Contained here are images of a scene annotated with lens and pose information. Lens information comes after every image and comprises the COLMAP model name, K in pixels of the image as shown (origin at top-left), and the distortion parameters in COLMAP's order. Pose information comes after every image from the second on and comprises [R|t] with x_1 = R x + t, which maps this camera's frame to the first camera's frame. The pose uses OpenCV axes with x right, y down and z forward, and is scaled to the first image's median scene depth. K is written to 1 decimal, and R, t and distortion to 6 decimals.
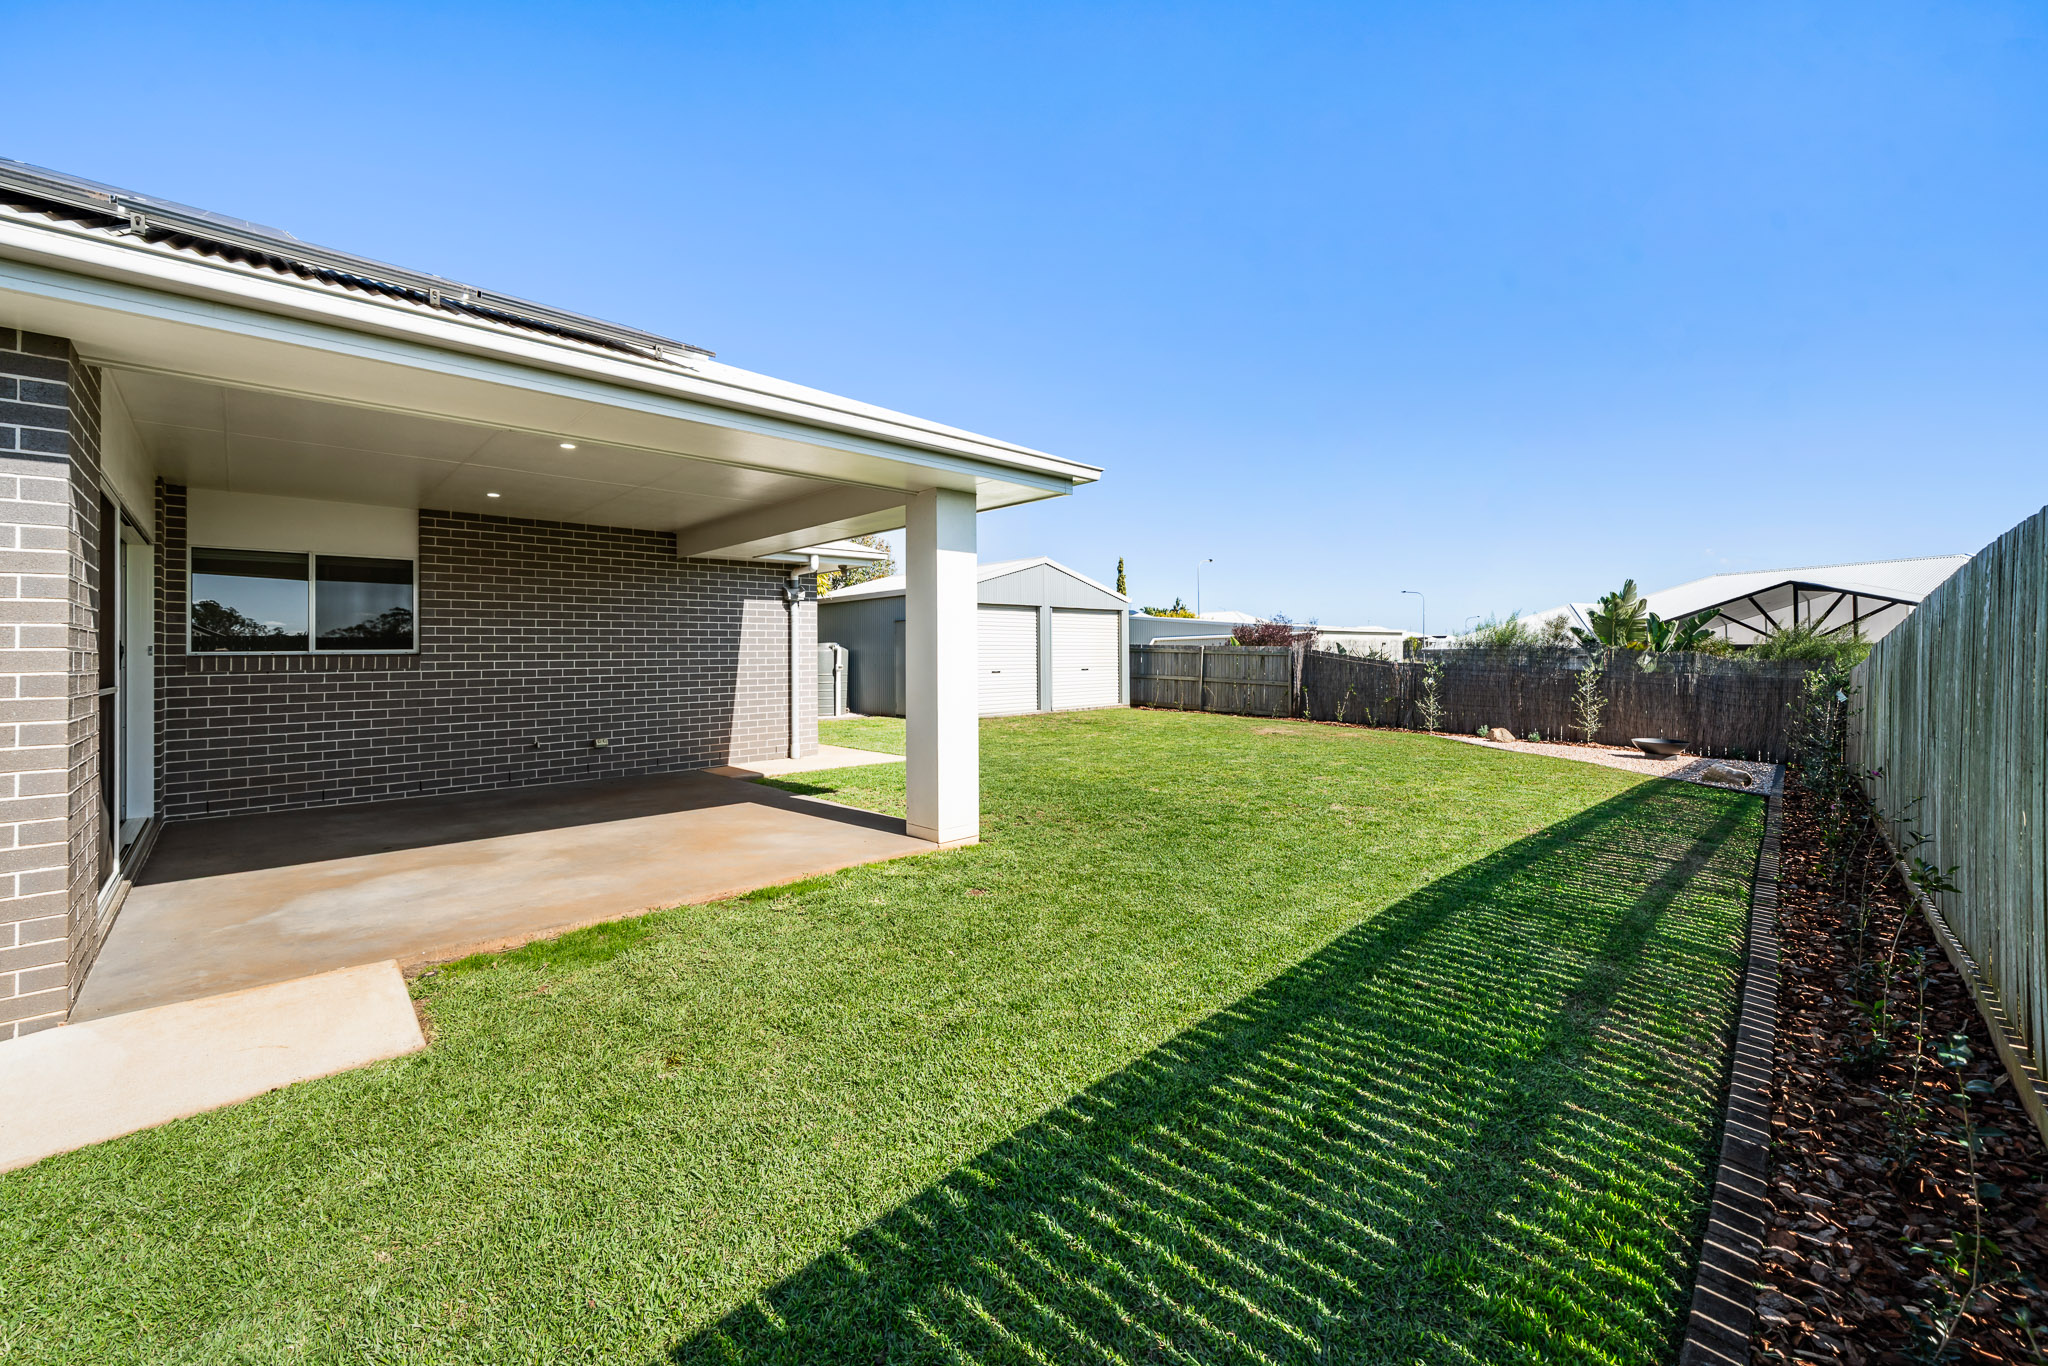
lens RADIAL K [[777.7, 0, 1027.9], [0, 777.7, 655.3], [0, 0, 1]] dist [0.000099, -0.000018]
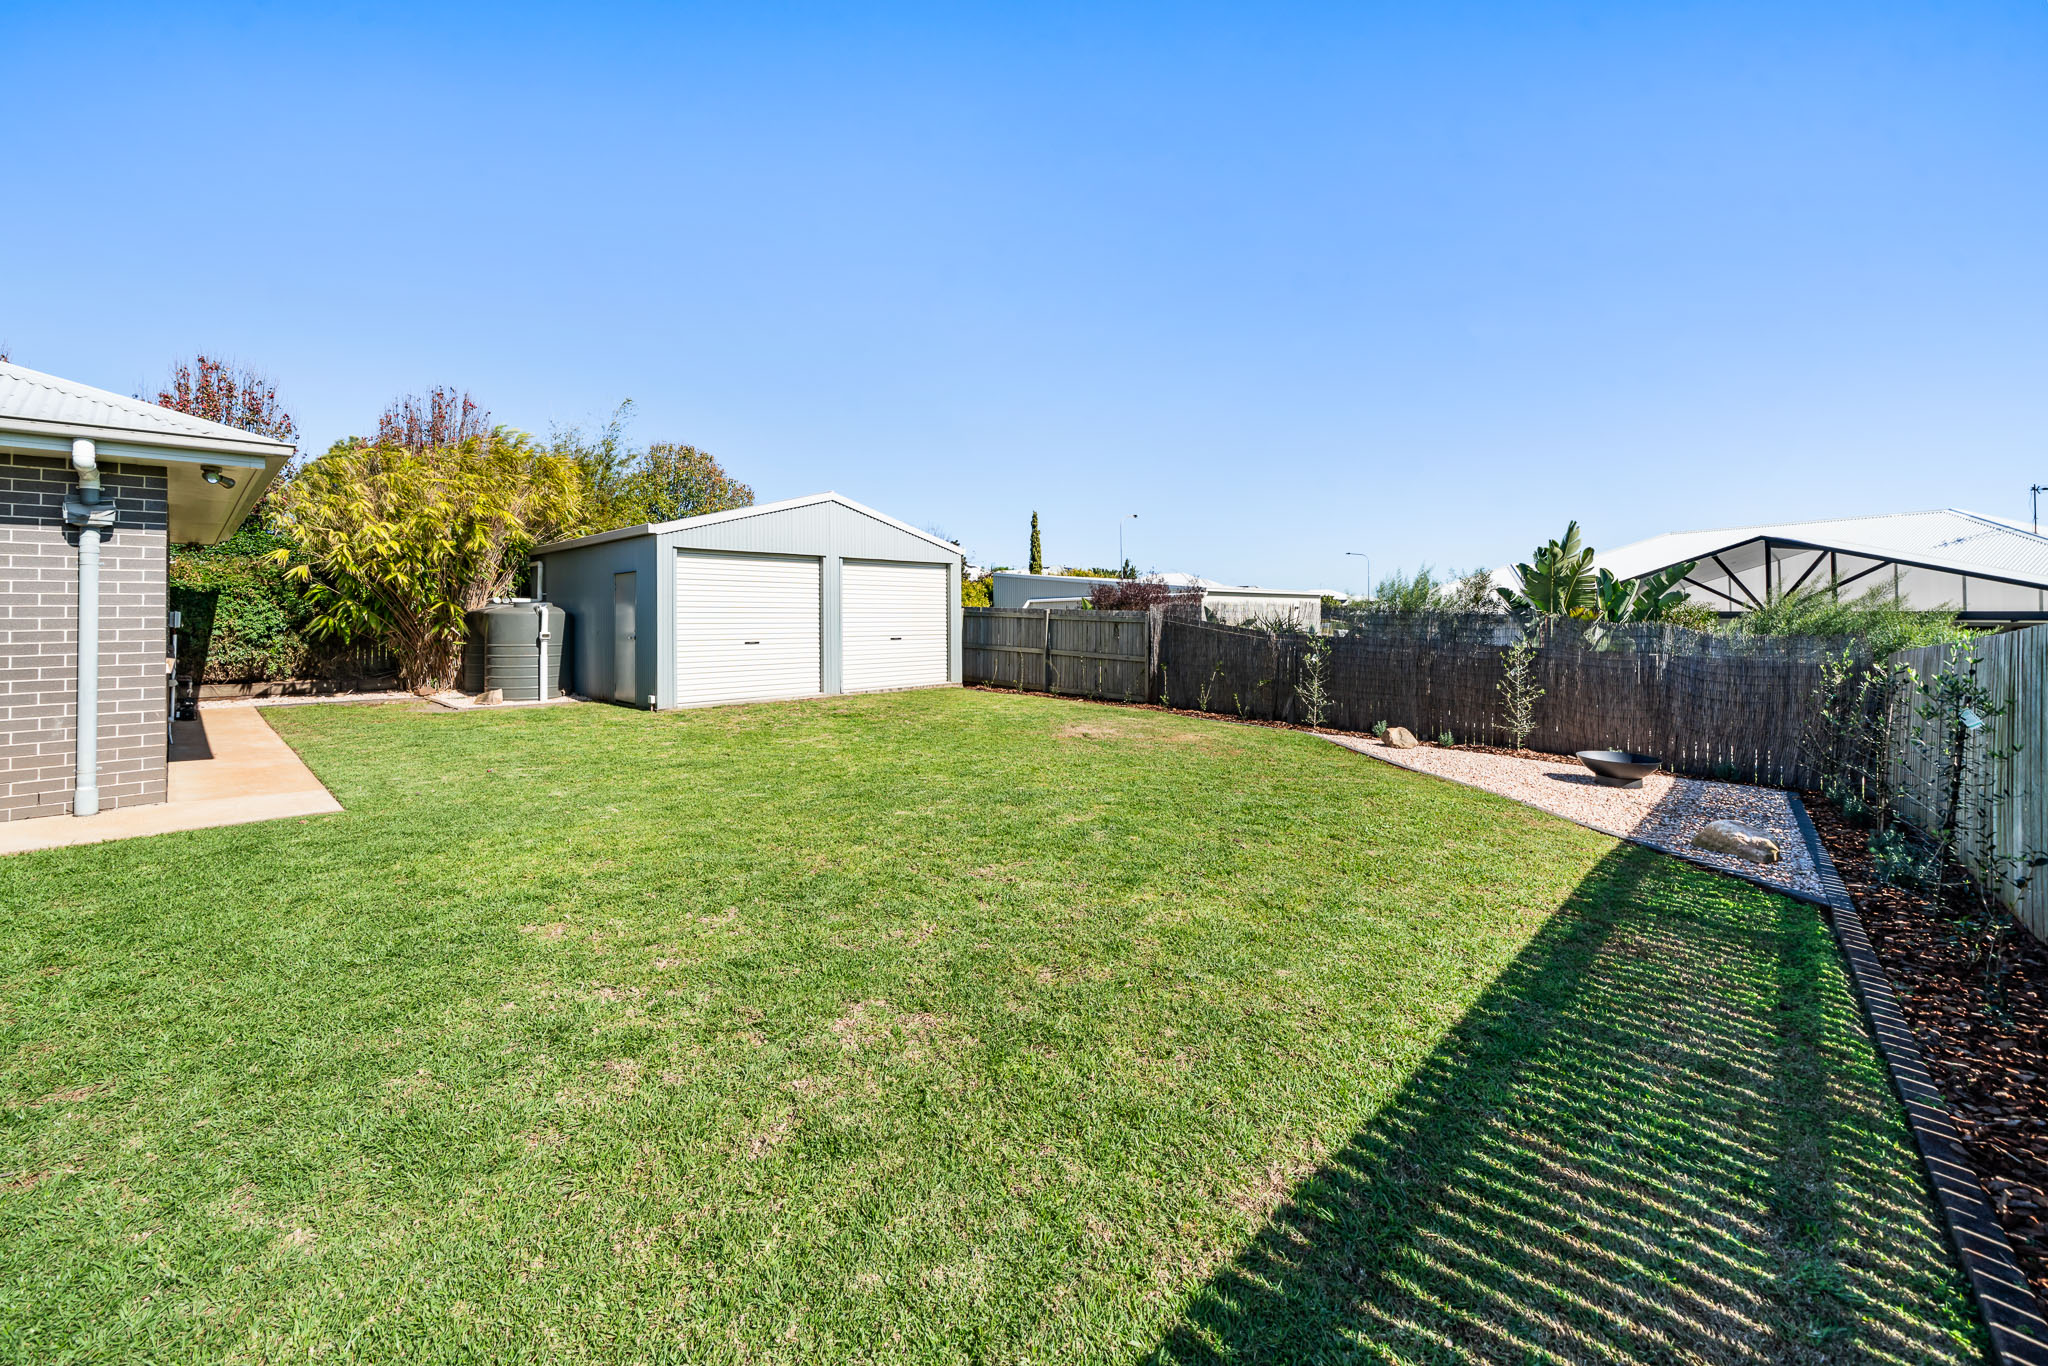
lens RADIAL K [[773.3, 0, 1018.8], [0, 773.3, 605.9], [0, 0, 1]] dist [-0.008503, -0.000016]
pose [[0.999551, 0.006219, 0.029295, 0.212172], [-0.005805, 0.999882, -0.014213, -0.005392], [-0.029380, 0.014037, 0.999470, 0.268967]]
